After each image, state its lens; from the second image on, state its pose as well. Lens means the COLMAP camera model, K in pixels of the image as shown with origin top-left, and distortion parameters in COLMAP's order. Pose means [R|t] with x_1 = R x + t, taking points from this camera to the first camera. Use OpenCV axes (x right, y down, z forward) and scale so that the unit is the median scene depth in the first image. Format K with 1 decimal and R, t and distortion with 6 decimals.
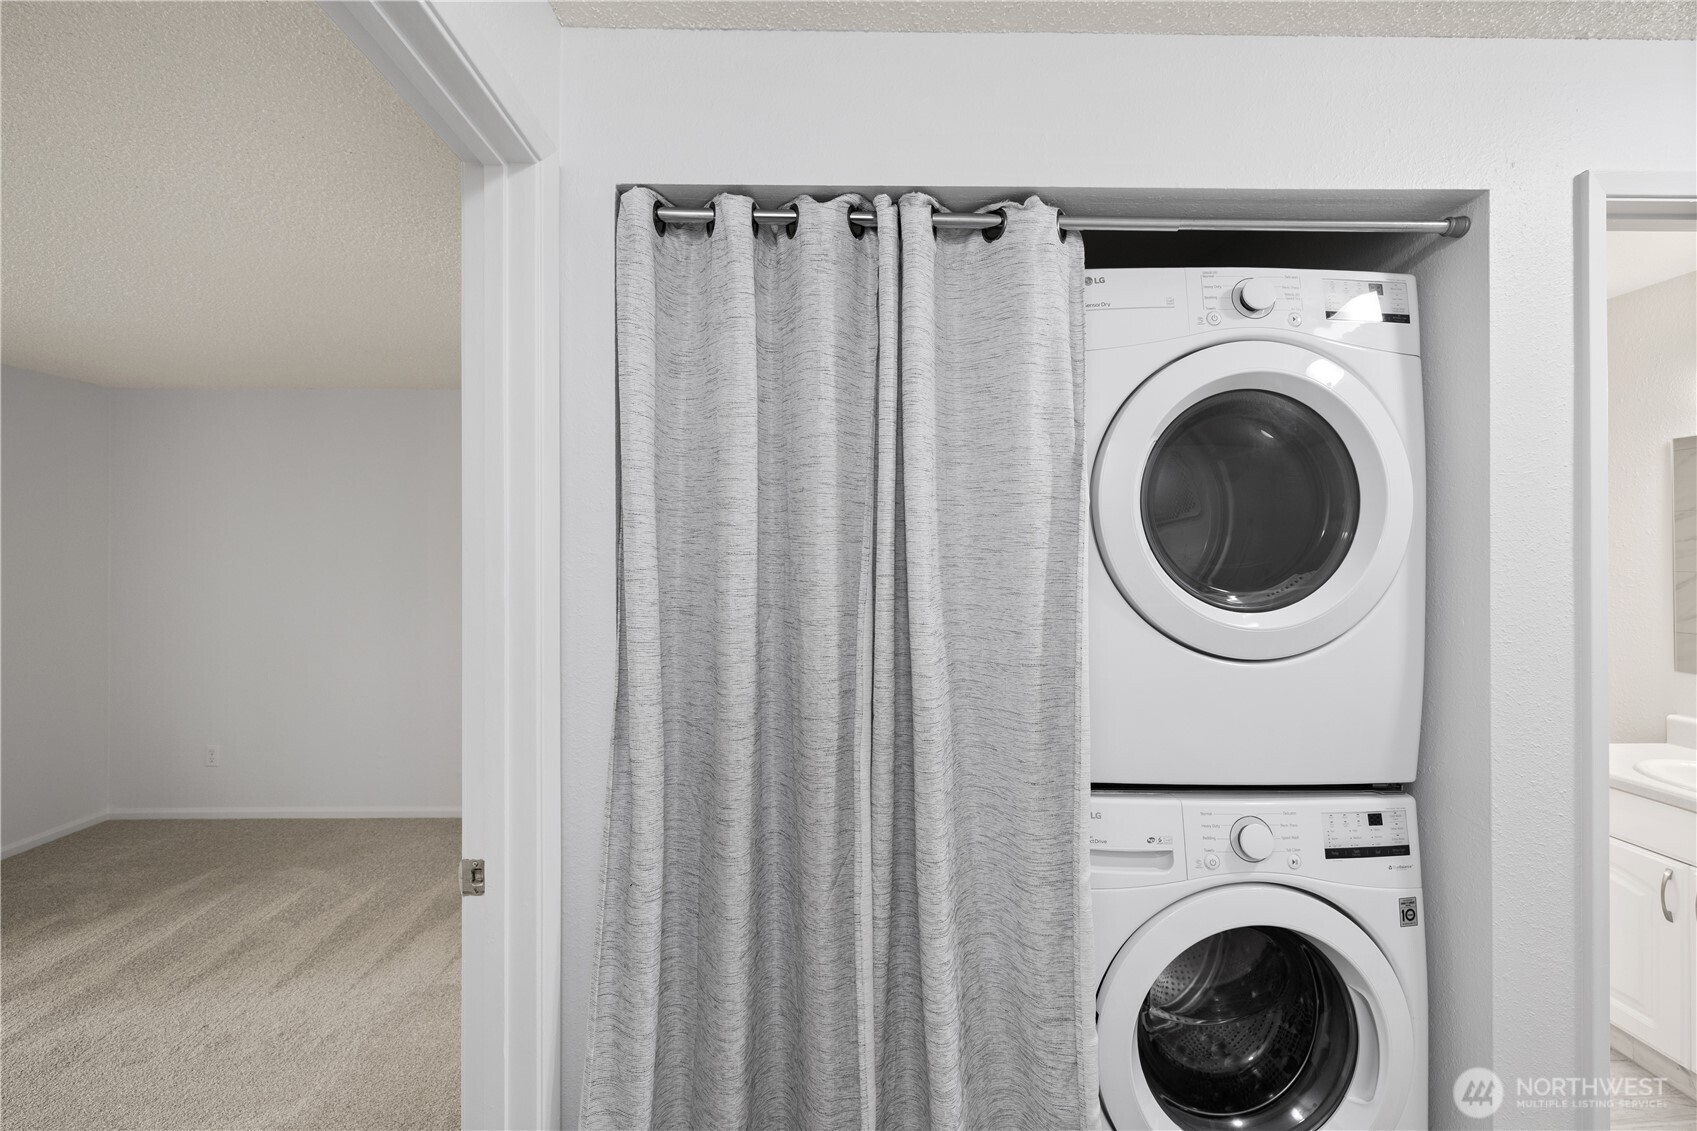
lens RADIAL K [[707.2, 0, 839.7], [0, 707.2, 555.7], [0, 0, 1]] dist [-0.001361, -0.000092]
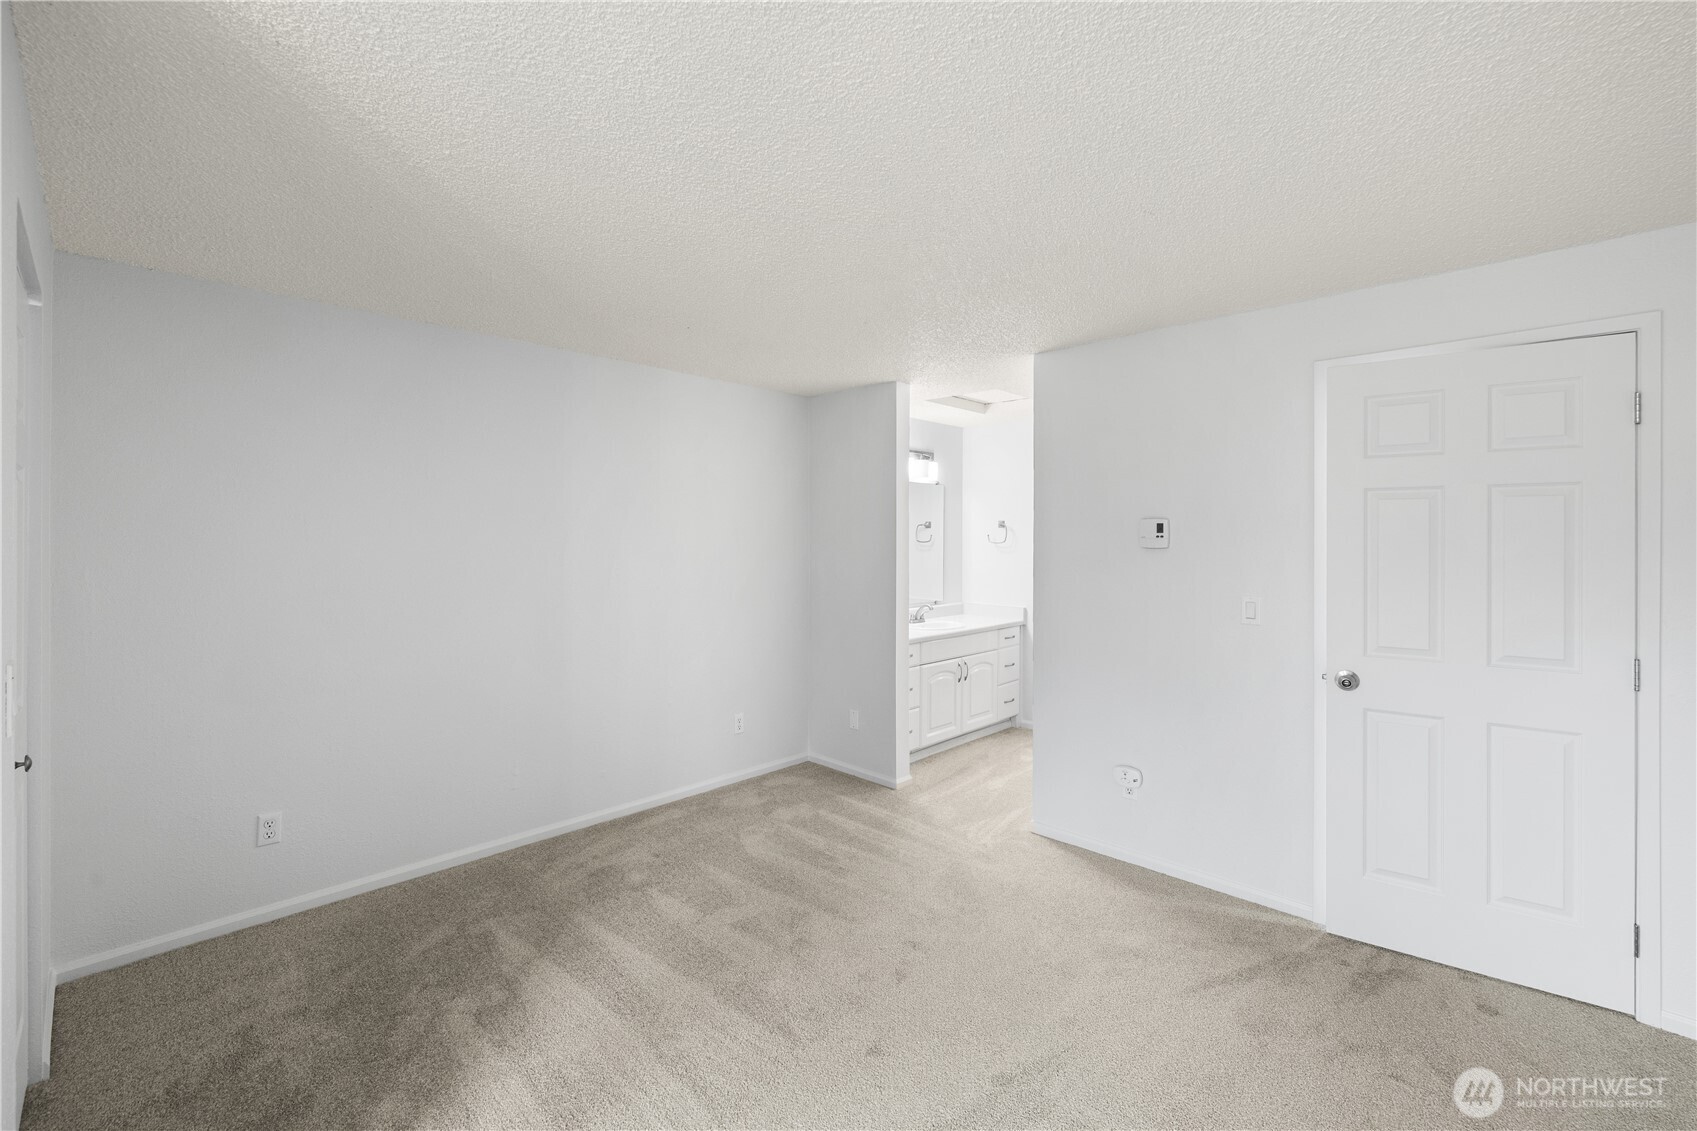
lens RADIAL K [[714.0, 0, 838.3], [0, 714.0, 548.5], [0, 0, 1]] dist [-0.000166, -0.000692]
pose [[0.709728, -0.002534, 0.704471, -2.182055], [-0.003333, 0.999970, 0.006955, 0.017260], [-0.704468, -0.007284, 0.709699, 0.293828]]
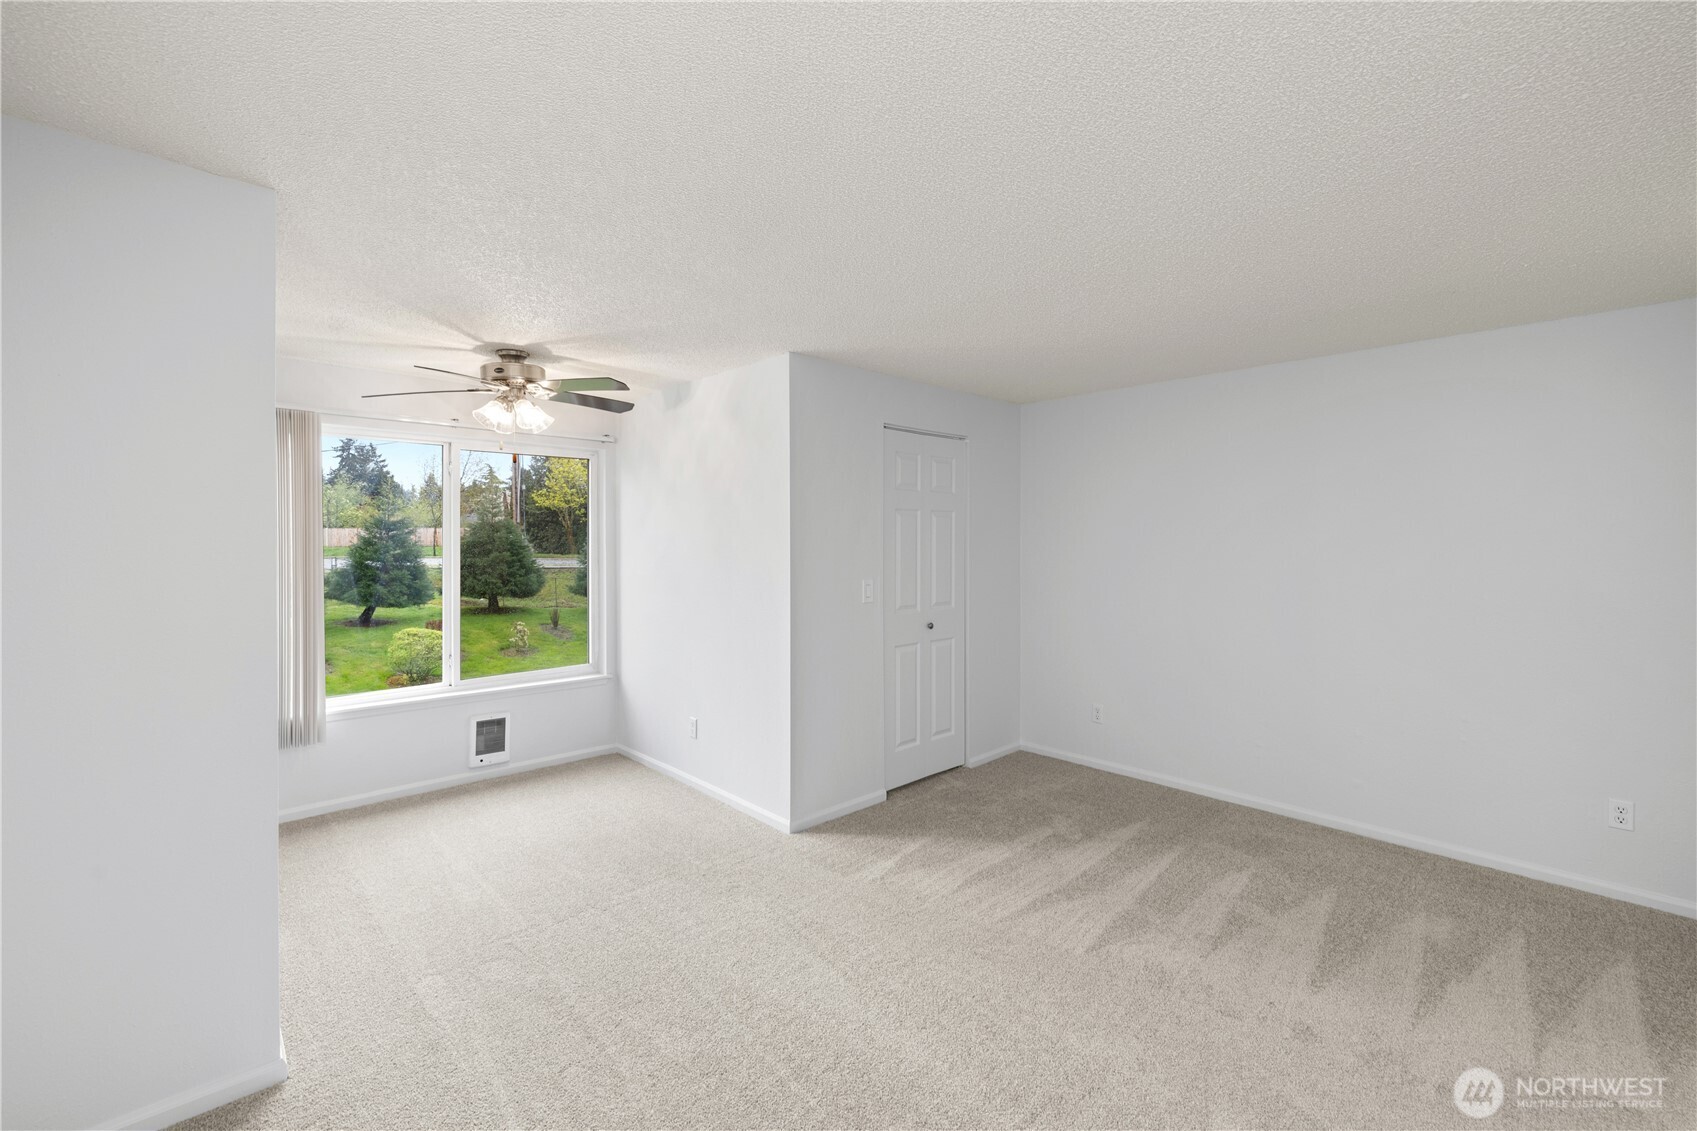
lens RADIAL K [[707.2, 0, 839.7], [0, 707.2, 555.7], [0, 0, 1]] dist [-0.001361, -0.000092]
pose [[0.667741, 0.018373, -0.744167, -0.713098], [-0.003671, 0.999764, 0.021389, 0.011672], [0.744385, -0.011550, 0.667651, -0.153426]]
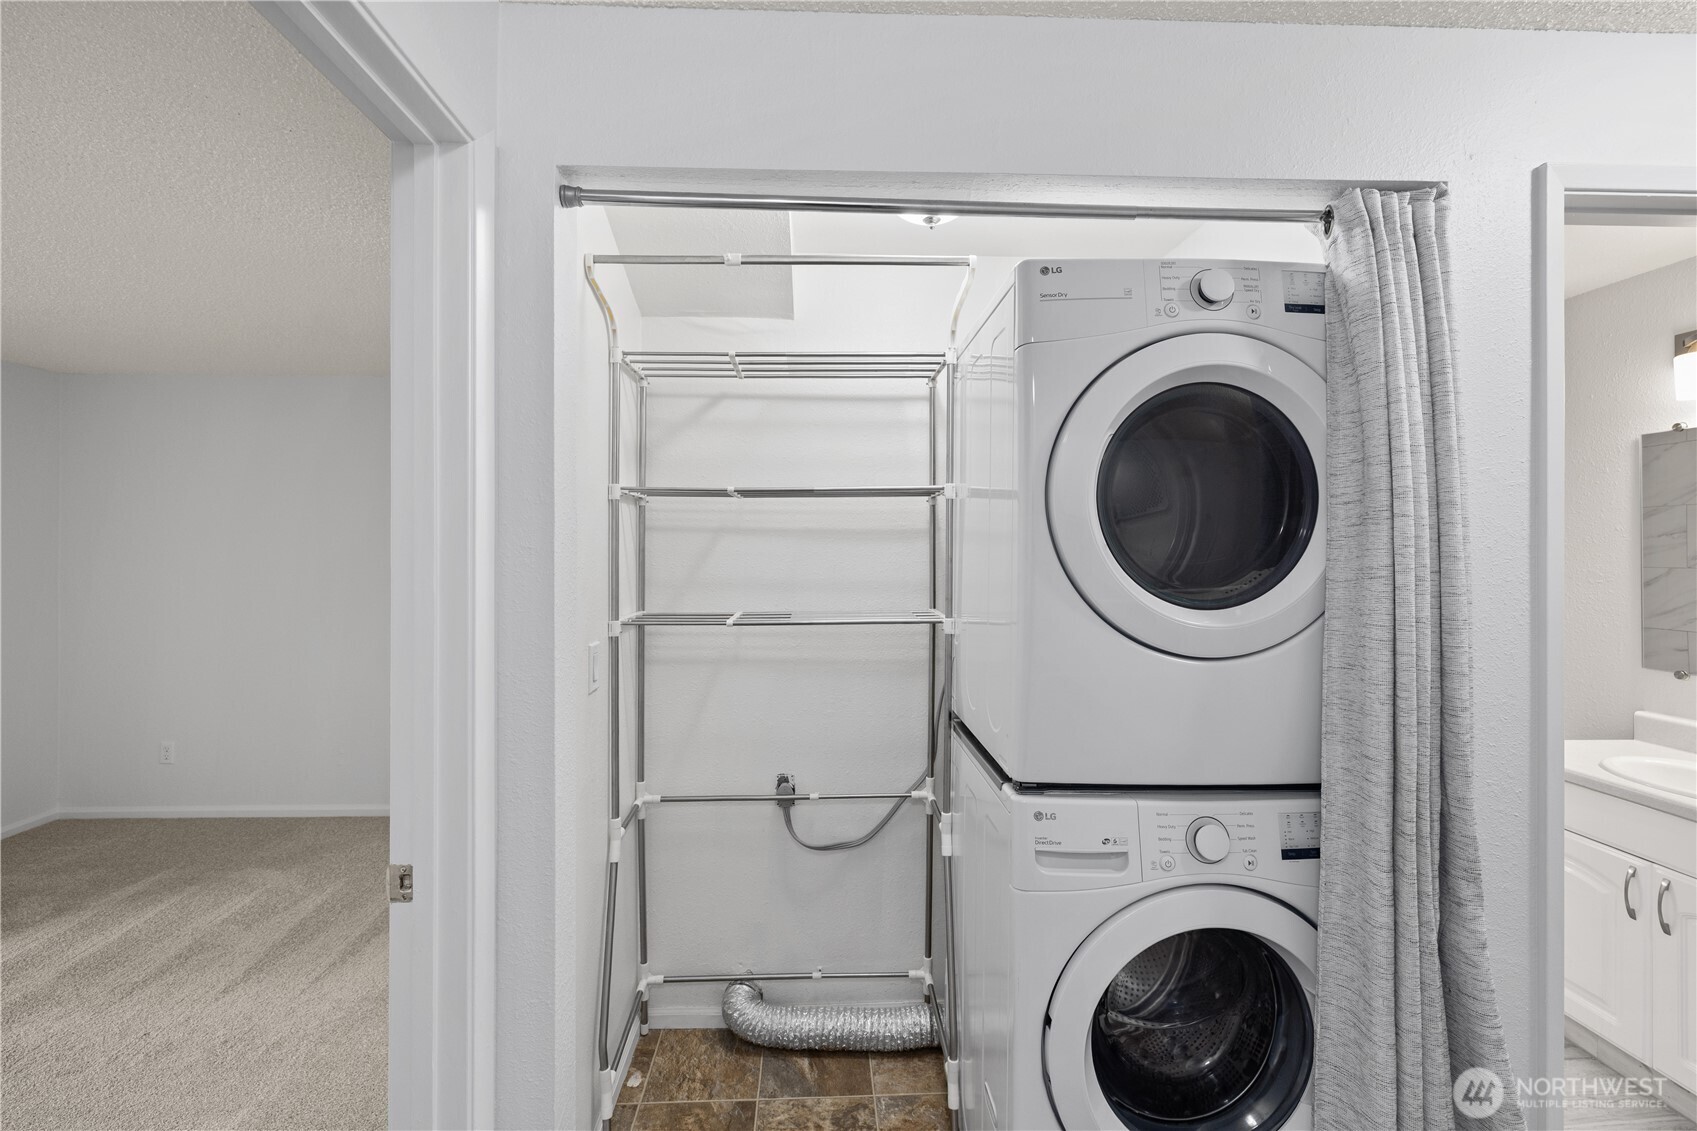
lens RADIAL K [[714.0, 0, 838.3], [0, 714.0, 548.5], [0, 0, 1]] dist [-0.000166, -0.000692]
pose [[0.999869, 0.003254, 0.015851, 0.038475], [-0.003262, 0.999995, 0.000459, -0.002421], [-0.015850, -0.000510, 0.999874, 0.011607]]
